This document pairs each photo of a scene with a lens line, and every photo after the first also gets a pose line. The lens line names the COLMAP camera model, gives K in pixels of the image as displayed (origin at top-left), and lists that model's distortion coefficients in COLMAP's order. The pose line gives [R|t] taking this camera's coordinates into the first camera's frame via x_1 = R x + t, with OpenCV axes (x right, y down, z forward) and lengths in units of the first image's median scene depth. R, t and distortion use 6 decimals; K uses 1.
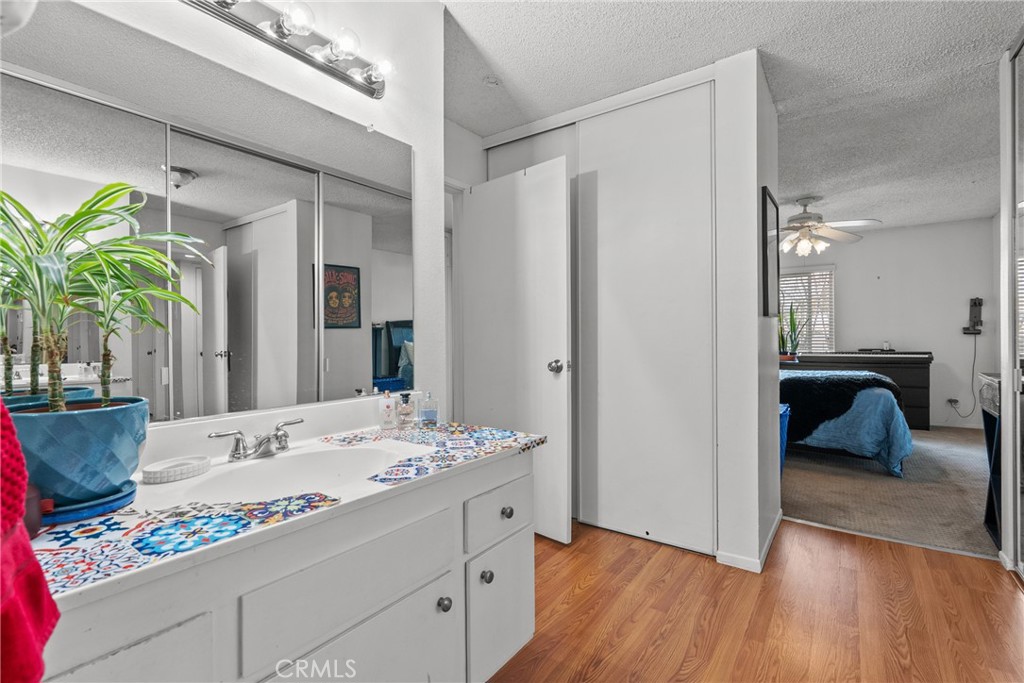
lens RADIAL K [[473.6, 0, 507.1], [0, 473.6, 338.8], [0, 0, 1]] dist [-0.004201, 0.004814]
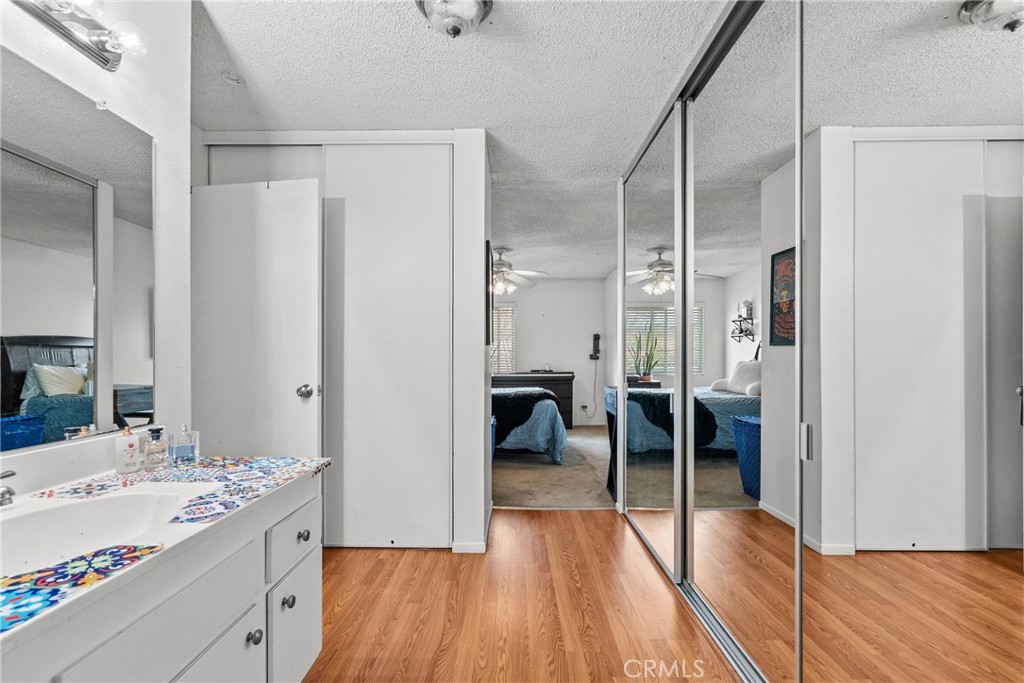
lens RADIAL K [[477.0, 0, 510.9], [0, 477.0, 359.9], [0, 0, 1]] dist [-0.001961, 0.005446]
pose [[0.814363, 0.005418, 0.580331, -0.095153], [-0.004917, 0.999985, -0.002436, -0.004811], [-0.580335, -0.000869, 0.814377, -0.038914]]
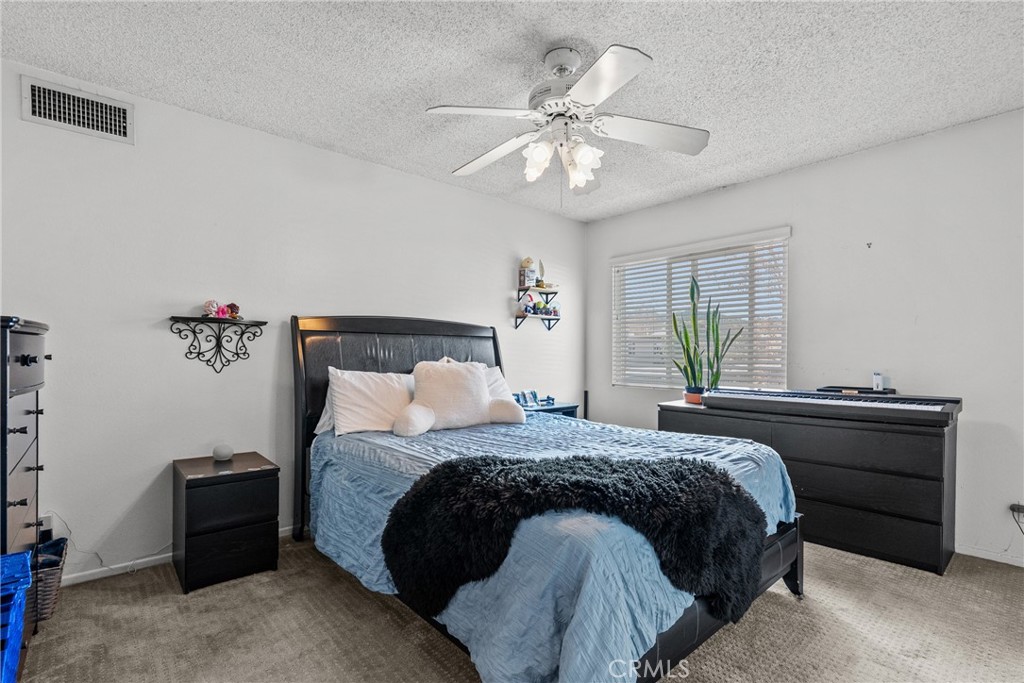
lens RADIAL K [[477.0, 0, 510.9], [0, 477.0, 359.9], [0, 0, 1]] dist [-0.001961, 0.005446]
pose [[0.974969, 0.011673, -0.222035, 0.979953], [-0.009463, 0.999895, 0.011013, -0.018685], [0.222140, -0.008636, 0.974977, 0.781374]]
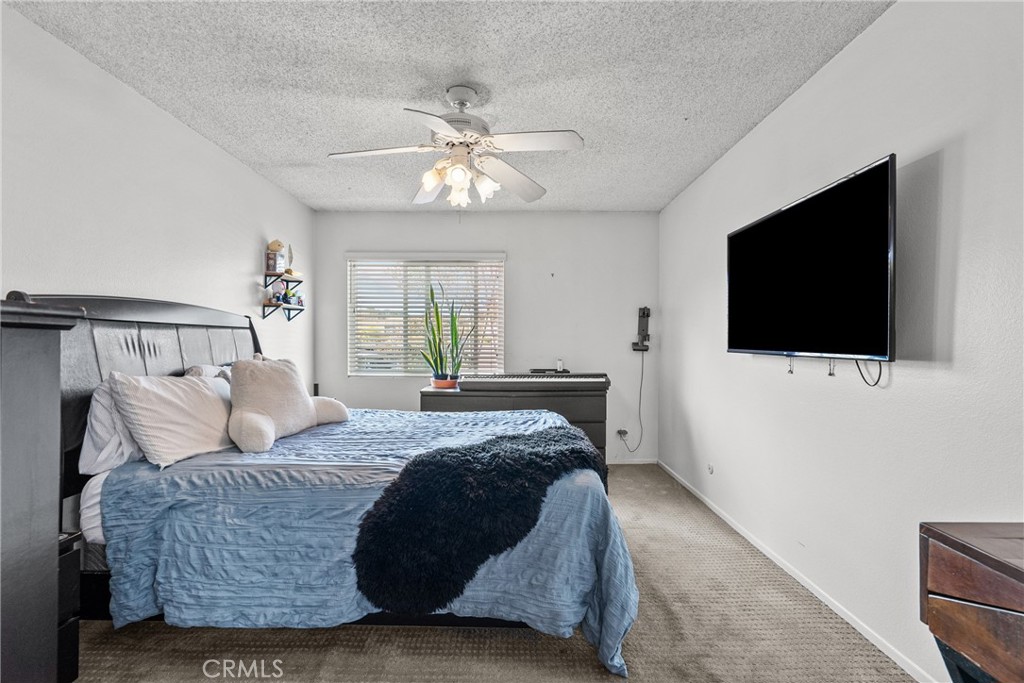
lens RADIAL K [[465.9, 0, 508.0], [0, 465.9, 343.9], [0, 0, 1]] dist [0.001483, 0.000152]
pose [[0.814867, 0.008114, 0.579591, 0.543336], [-0.008670, 0.999961, -0.001810, -0.031223], [-0.579583, -0.003550, 0.814906, 0.797100]]
